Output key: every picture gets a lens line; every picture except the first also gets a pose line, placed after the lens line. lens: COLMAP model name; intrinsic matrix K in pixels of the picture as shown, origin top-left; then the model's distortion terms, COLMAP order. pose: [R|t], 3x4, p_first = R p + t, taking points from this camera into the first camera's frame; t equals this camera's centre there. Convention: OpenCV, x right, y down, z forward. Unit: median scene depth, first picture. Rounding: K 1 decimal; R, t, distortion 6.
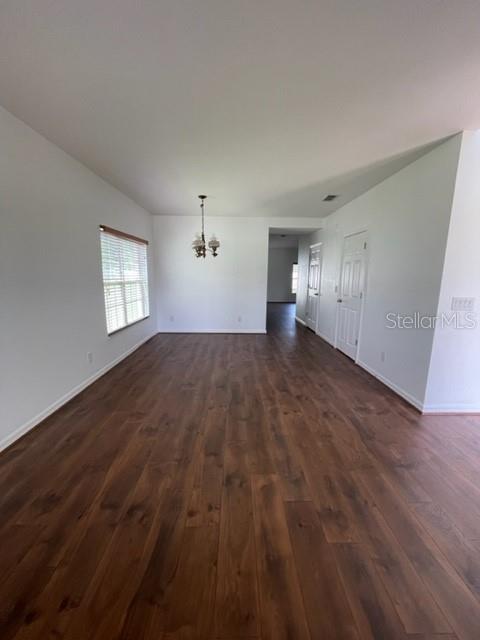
lens RADIAL K [[258.6, 0, 240.0], [0, 258.6, 320.0], [0, 0, 1]] dist [0.000171, 0.000326]
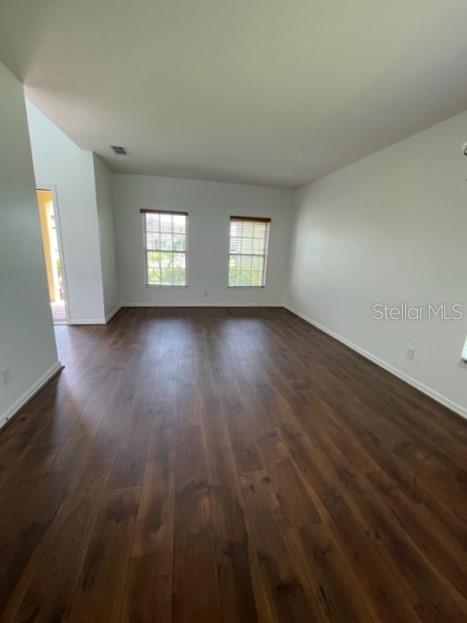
lens RADIAL K [[251.8, 0, 233.5], [0, 251.8, 311.5], [0, 0, 1]] dist [0.000171, 0.000326]
pose [[-0.981262, -0.012999, -0.192241, 0.188116], [-0.093394, 0.904769, 0.415536, -0.304257], [0.168532, 0.425703, -0.889030, 1.715116]]
